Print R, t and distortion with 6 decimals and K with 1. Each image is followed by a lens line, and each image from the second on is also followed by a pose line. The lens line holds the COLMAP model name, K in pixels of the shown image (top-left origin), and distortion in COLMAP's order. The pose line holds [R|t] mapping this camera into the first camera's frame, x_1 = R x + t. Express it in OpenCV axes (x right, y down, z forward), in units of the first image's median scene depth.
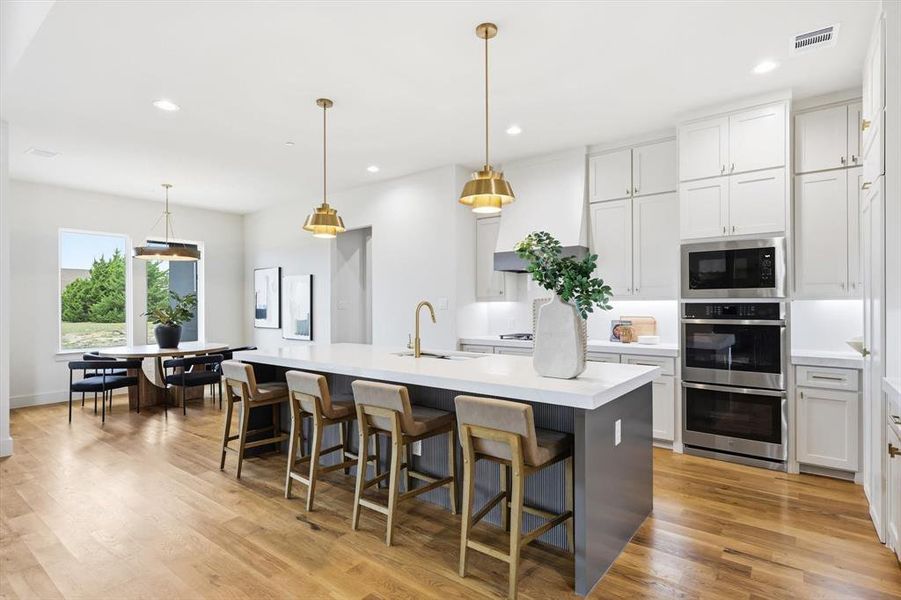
lens RADIAL K [[454.3, 0, 450.5], [0, 454.3, 300.0], [0, 0, 1]] dist [0.000494, -0.000067]
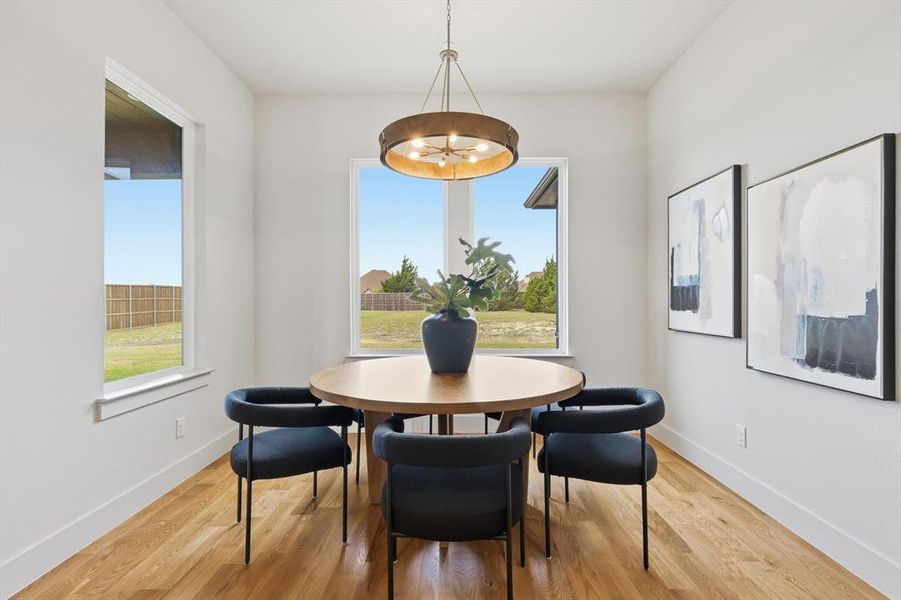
lens RADIAL K [[427.4, 0, 462.3], [0, 427.4, 298.6], [0, 0, 1]] dist [0.000984, 0.000262]
pose [[0.629231, 0.000403, -0.777218, -0.310727], [0.005204, 0.999975, 0.004732, 0.035219], [0.777201, -0.007022, 0.629214, 0.769017]]
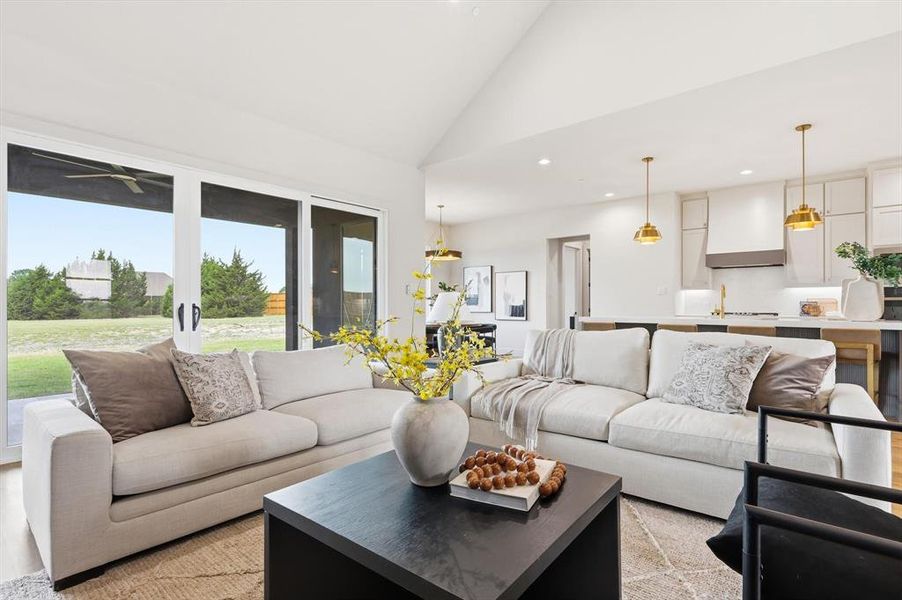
lens RADIAL K [[436.7, 0, 456.1], [0, 436.7, 303.1], [0, 0, 1]] dist [-0.000219, 0.000102]
pose [[0.999428, 0.001287, -0.033788, -0.536540], [-0.001062, 0.999977, 0.006660, 0.033429], [0.033795, -0.006620, 0.999407, -0.328082]]
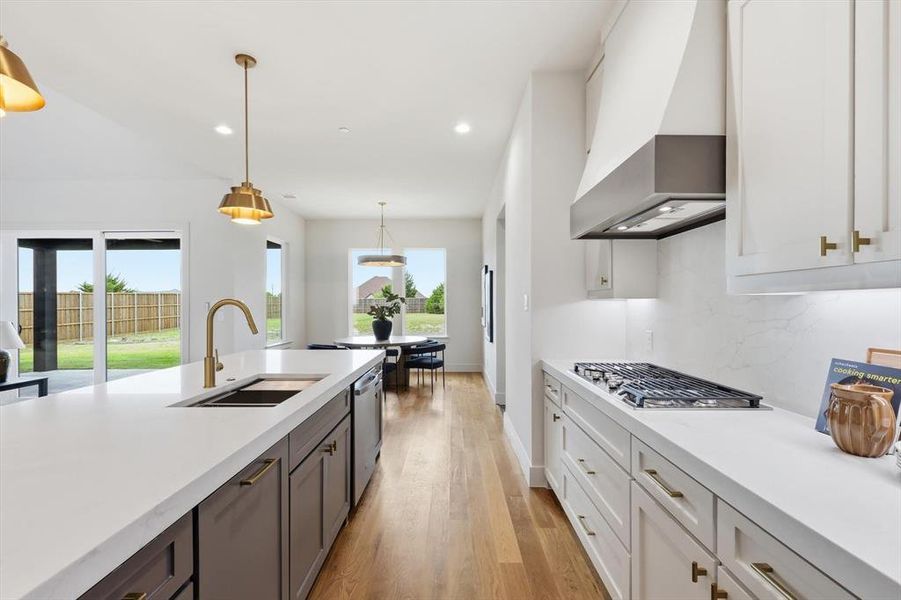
lens RADIAL K [[392.7, 0, 450.5], [0, 392.7, 300.0], [0, 0, 1]] dist [0.000194, -0.000162]
pose [[0.615983, -0.004722, -0.787745, 0.310647], [0.007048, 0.999975, -0.000483, 0.003953], [0.787728, -0.005254, 0.616001, 0.510807]]
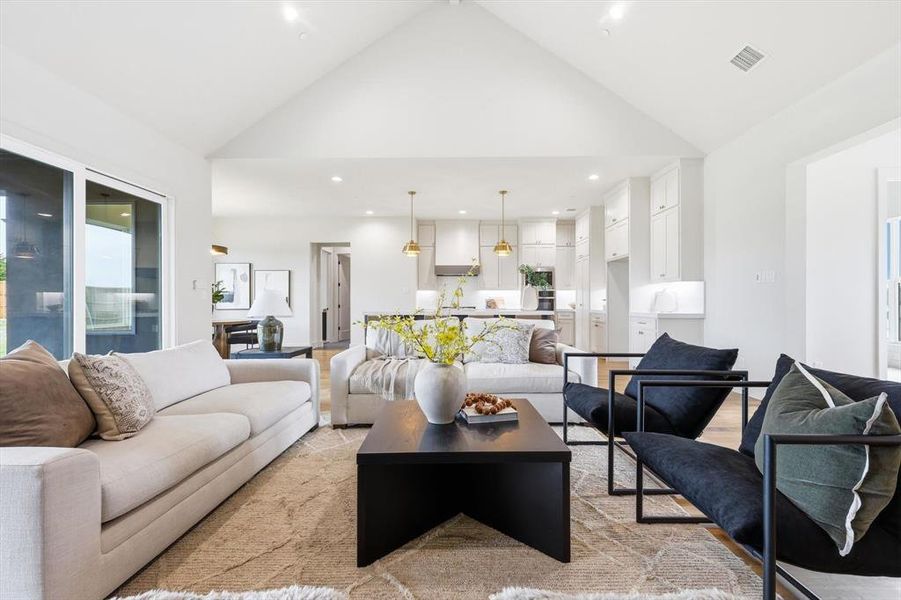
lens RADIAL K [[392.7, 0, 450.5], [0, 392.7, 300.0], [0, 0, 1]] dist [0.000194, -0.000162]
pose [[0.795953, 0.004116, 0.605345, -0.745203], [-0.006703, 0.999976, 0.002014, 0.035803], [-0.605321, -0.005661, 0.795961, -0.341009]]
